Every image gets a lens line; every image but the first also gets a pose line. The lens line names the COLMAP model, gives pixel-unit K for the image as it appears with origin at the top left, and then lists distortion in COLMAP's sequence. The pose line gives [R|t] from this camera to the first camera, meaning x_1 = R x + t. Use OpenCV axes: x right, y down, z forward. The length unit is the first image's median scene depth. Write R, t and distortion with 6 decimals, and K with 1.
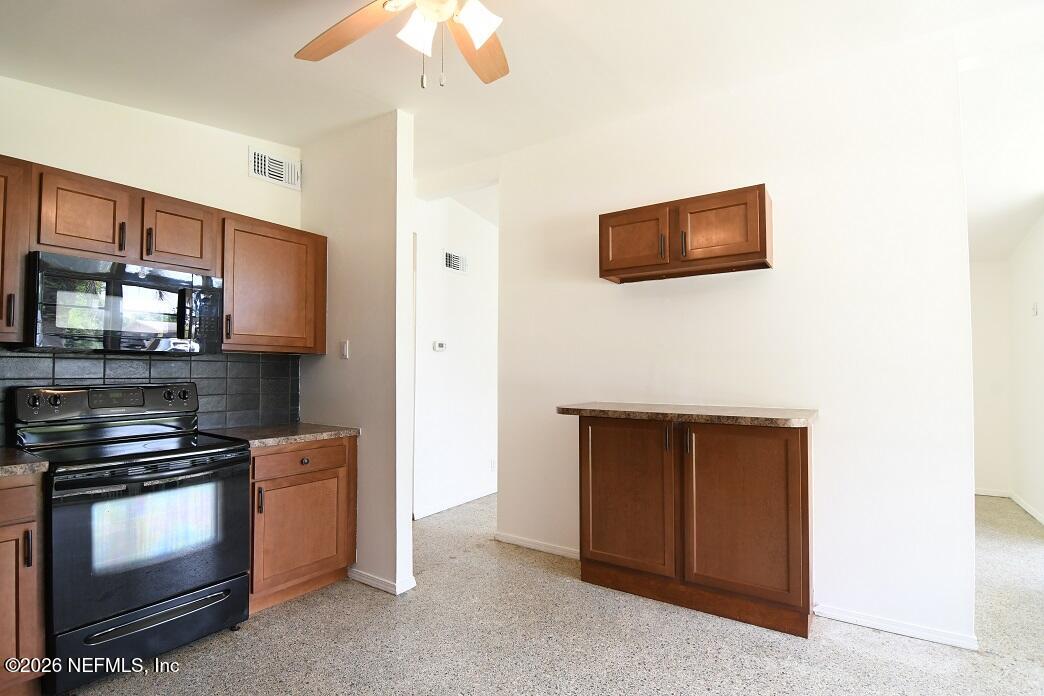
lens RADIAL K [[505.9, 0, 519.5], [0, 505.9, 350.8], [0, 0, 1]] dist [-0.028006, -0.000703]
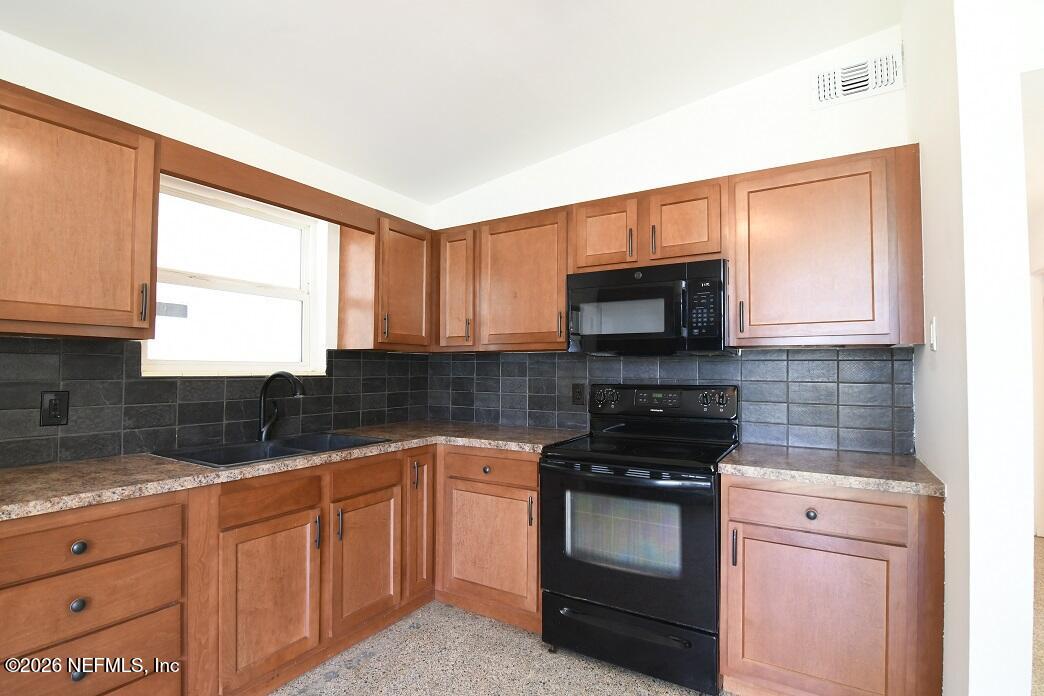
lens RADIAL K [[505.9, 0, 521.3], [0, 505.9, 356.7], [0, 0, 1]] dist [-0.028006, -0.000703]
pose [[0.026848, -0.025401, -0.999317, 0.204053], [0.030771, 0.999224, -0.024572, 0.023979], [0.999166, -0.030091, 0.027608, 0.624153]]
